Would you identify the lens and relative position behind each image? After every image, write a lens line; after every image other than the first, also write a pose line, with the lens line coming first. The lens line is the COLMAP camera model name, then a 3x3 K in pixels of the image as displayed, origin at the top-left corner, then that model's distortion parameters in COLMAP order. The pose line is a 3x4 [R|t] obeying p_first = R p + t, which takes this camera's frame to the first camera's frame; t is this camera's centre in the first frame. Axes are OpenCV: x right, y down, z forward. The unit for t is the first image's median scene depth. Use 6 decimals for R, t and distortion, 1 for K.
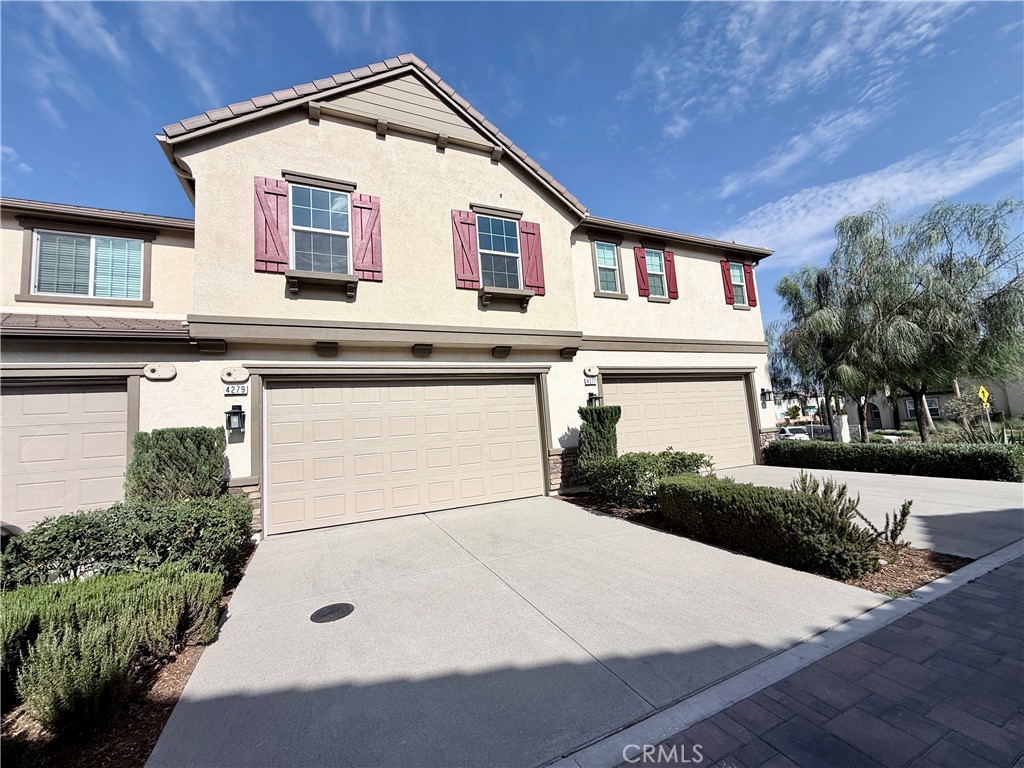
lens RADIAL K [[408.0, 0, 509.2], [0, 408.0, 386.1], [0, 0, 1]] dist [0.000762, 0.000126]
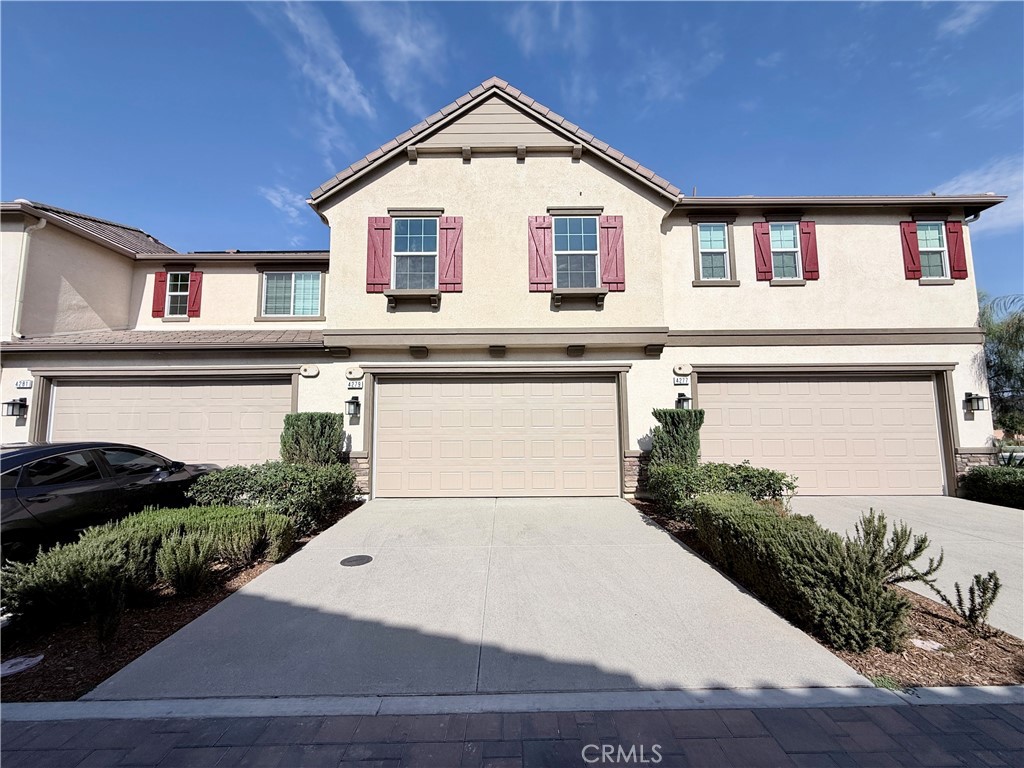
lens RADIAL K [[408.0, 0, 509.2], [0, 408.0, 386.1], [0, 0, 1]] dist [0.000762, 0.000126]
pose [[0.910099, 0.025782, -0.413587, 0.261569], [-0.012642, 0.999326, 0.034477, -0.030037], [0.414197, -0.026149, 0.909811, 0.007101]]
